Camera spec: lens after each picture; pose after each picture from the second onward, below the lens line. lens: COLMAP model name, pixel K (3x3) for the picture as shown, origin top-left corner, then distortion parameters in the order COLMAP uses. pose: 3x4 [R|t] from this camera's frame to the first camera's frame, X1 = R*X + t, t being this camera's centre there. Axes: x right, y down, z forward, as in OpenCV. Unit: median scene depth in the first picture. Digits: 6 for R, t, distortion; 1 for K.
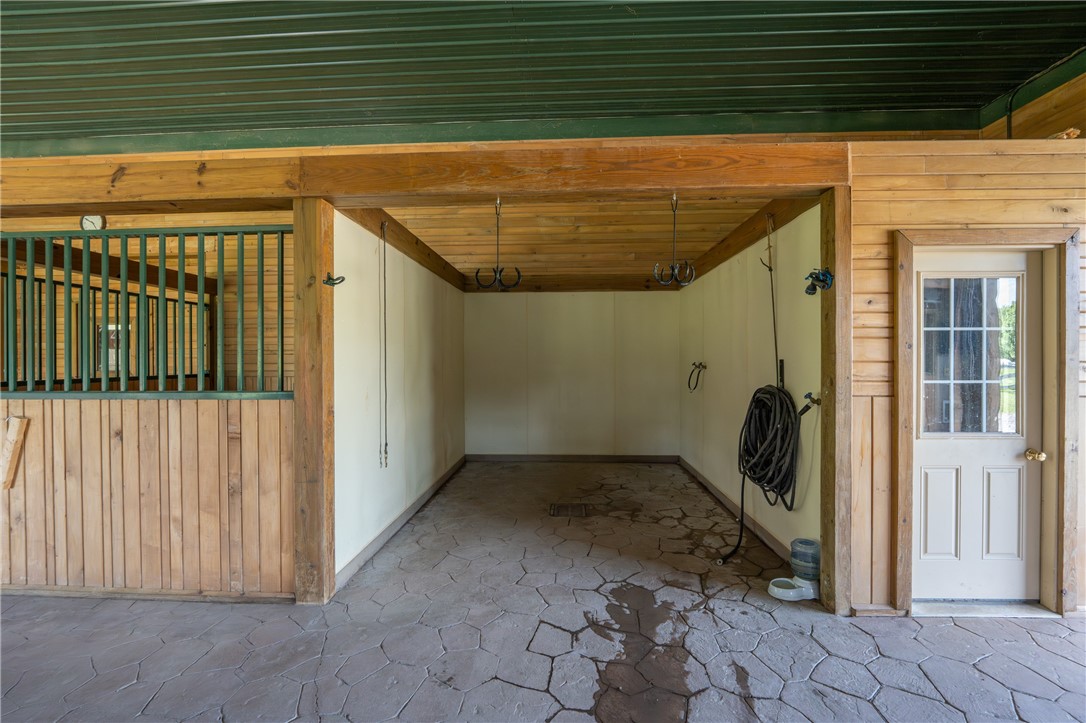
lens RADIAL K [[446.9, 0, 543.8], [0, 446.9, 355.2], [0, 0, 1]] dist [-0.007657, 0.001228]
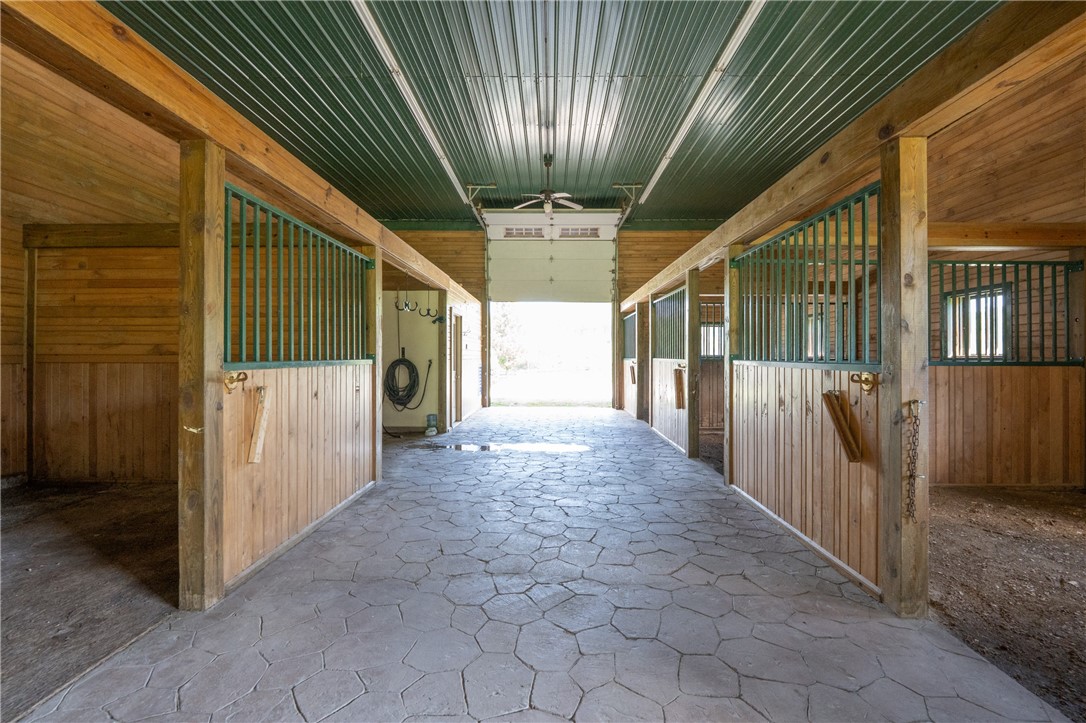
lens RADIAL K [[446.9, 0, 543.6], [0, 446.9, 356.1], [0, 0, 1]] dist [-0.007657, 0.001228]
pose [[-0.040040, 0.002518, 0.999195, -2.216374], [0.007678, 0.999968, -0.002212, 0.077288], [-0.999169, 0.007584, -0.040058, 0.416772]]
